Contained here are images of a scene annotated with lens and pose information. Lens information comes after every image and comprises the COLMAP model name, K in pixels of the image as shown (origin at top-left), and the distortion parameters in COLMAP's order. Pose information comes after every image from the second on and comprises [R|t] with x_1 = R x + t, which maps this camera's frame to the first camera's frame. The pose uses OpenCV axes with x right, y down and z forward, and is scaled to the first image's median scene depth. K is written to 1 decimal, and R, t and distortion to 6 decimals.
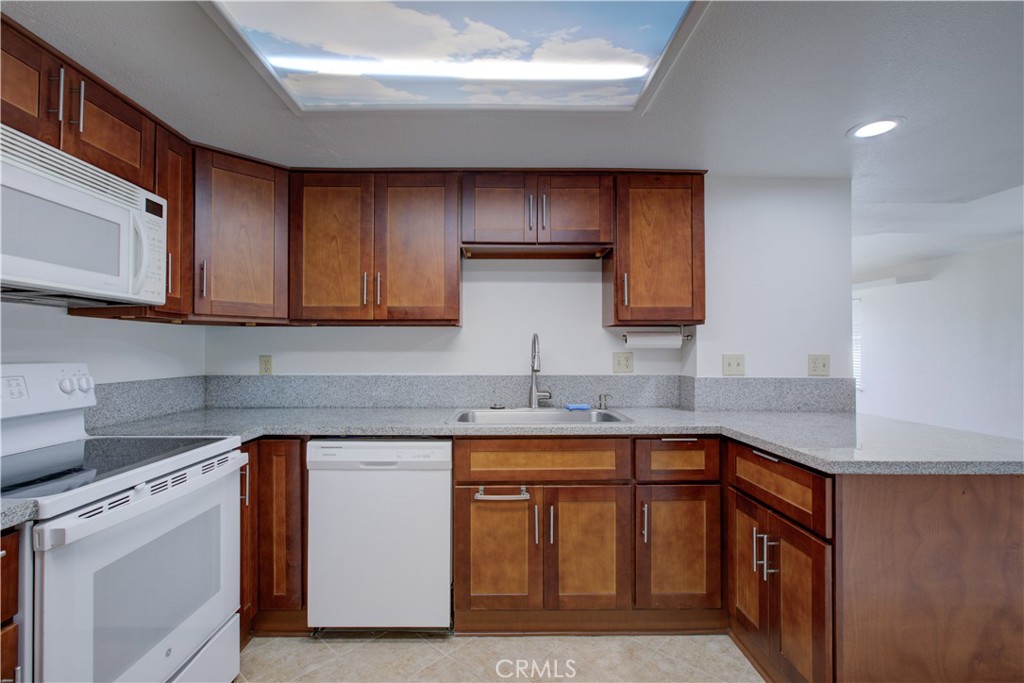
lens RADIAL K [[471.4, 0, 508.1], [0, 471.4, 347.3], [0, 0, 1]] dist [-0.004565, 0.002387]
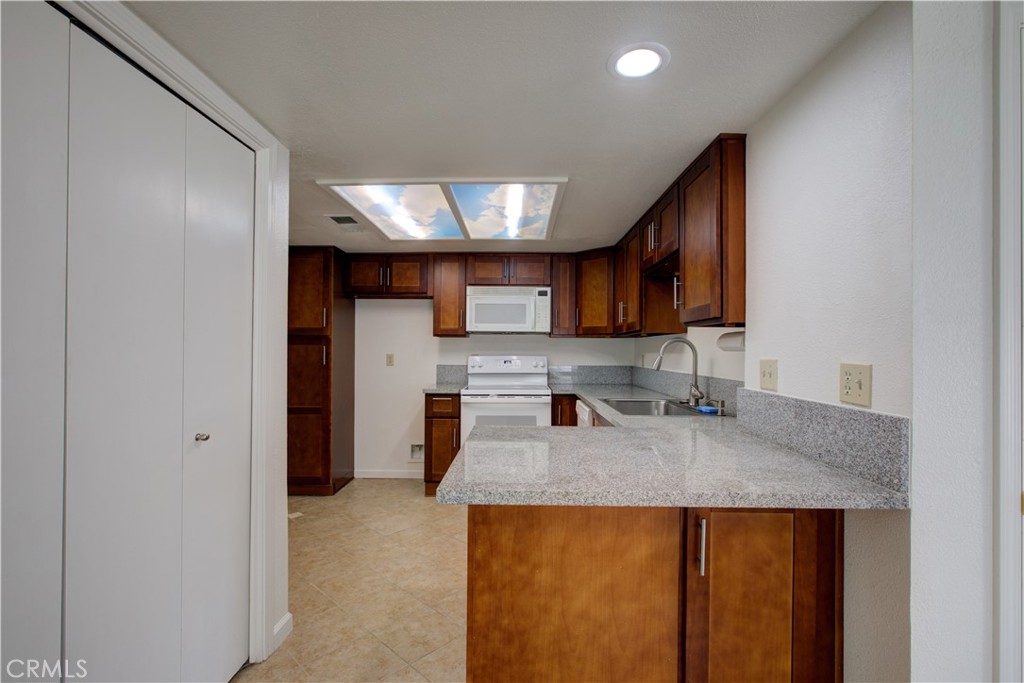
lens RADIAL K [[471.4, 0, 513.1], [0, 471.4, 349.5], [0, 0, 1]] dist [-0.004565, 0.002387]
pose [[-0.022046, -0.000756, -0.999757, 1.458311], [-0.000890, 0.999999, -0.000737, -0.000739], [0.999757, 0.000873, -0.022047, 0.767814]]
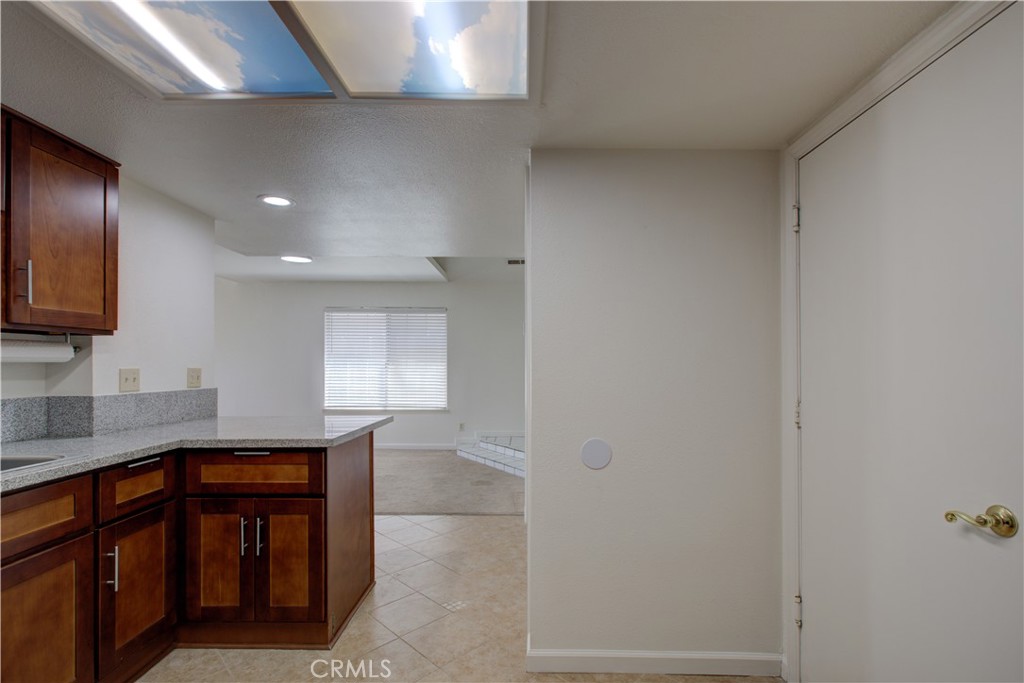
lens RADIAL K [[471.4, 0, 516.2], [0, 471.4, 360.9], [0, 0, 1]] dist [-0.004565, 0.002387]
pose [[0.028524, 0.006477, 0.999572, -0.526419], [-0.004437, 0.999970, -0.006353, 0.001686], [-0.999583, -0.004254, 0.028552, 0.252442]]
